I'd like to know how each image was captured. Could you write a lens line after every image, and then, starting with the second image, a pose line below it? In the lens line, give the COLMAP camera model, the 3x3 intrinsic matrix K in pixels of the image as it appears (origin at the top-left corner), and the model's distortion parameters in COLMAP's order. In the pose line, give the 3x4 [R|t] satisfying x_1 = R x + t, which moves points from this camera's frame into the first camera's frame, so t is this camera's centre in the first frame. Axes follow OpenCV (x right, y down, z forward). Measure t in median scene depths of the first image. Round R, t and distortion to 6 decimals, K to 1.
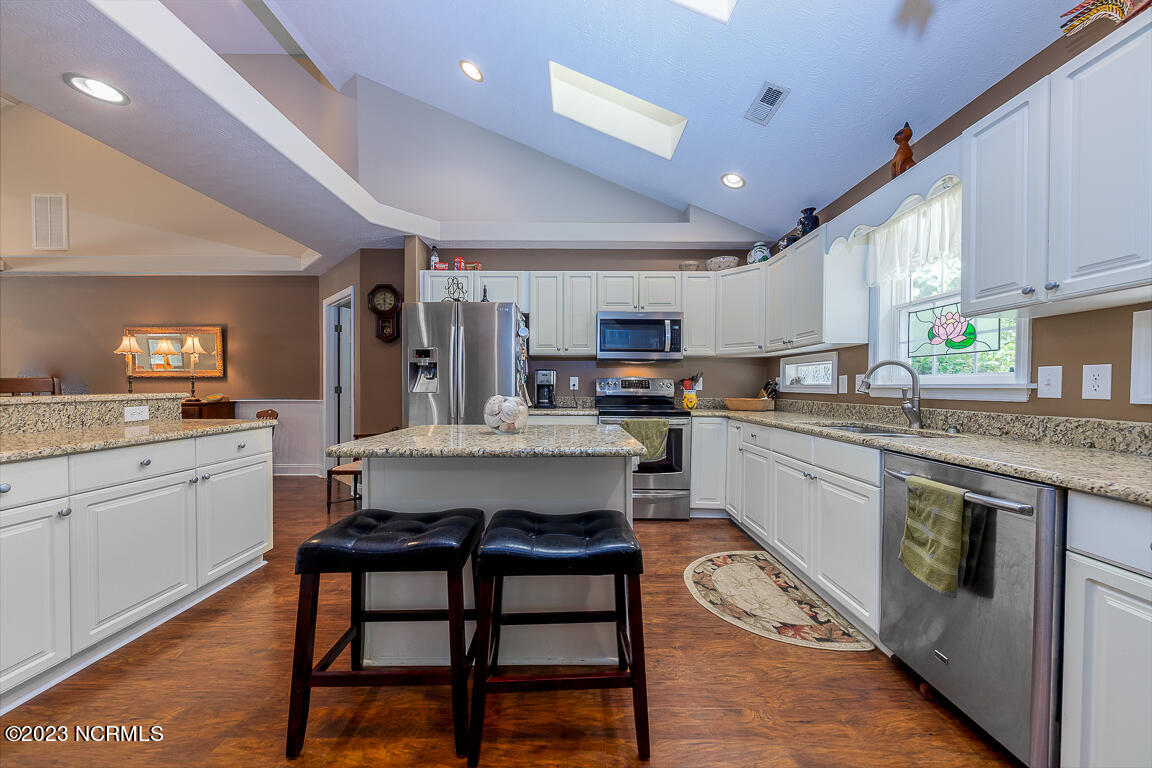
lens RADIAL K [[404.3, 0, 576.0], [0, 404.3, 384.0], [0, 0, 1]] dist [0.000044, 0.000017]
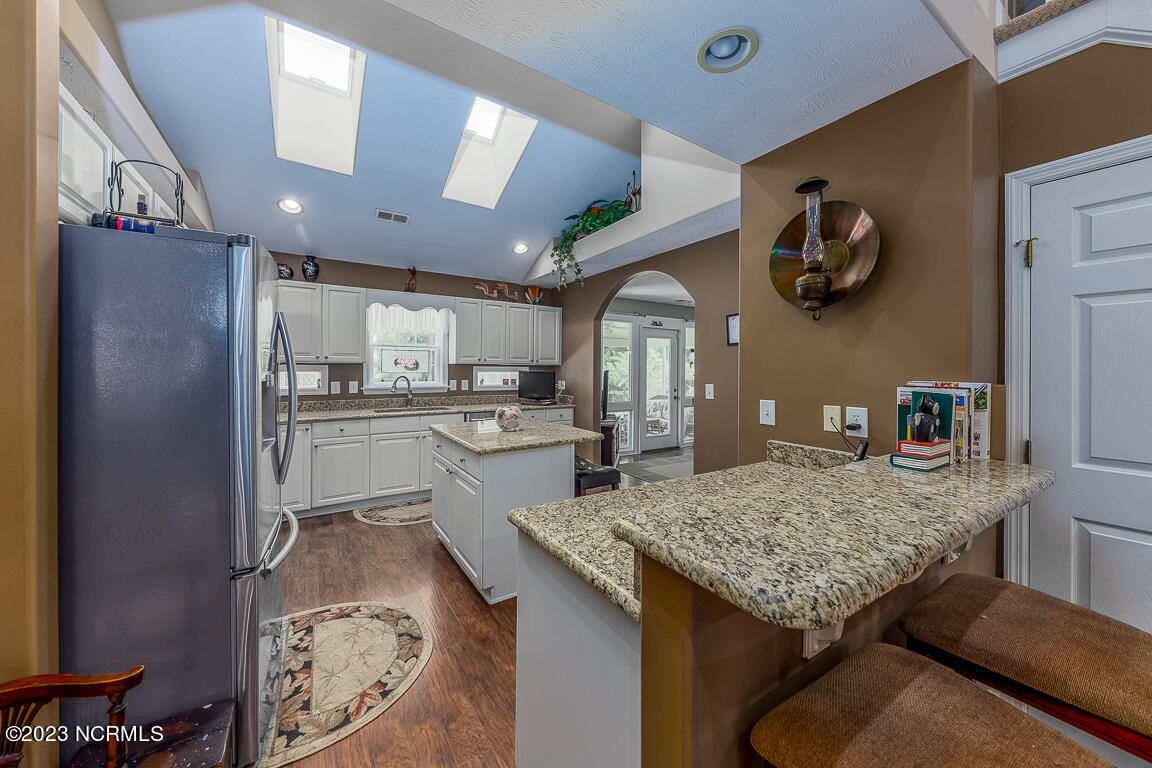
lens RADIAL K [[404.3, 0, 576.0], [0, 404.3, 384.0], [0, 0, 1]] dist [0.000044, 0.000017]
pose [[-0.575861, -0.022519, 0.817237, -1.238172], [-0.002914, 0.999671, 0.025493, -0.062587], [-0.817542, 0.012299, -0.575737, 1.328676]]
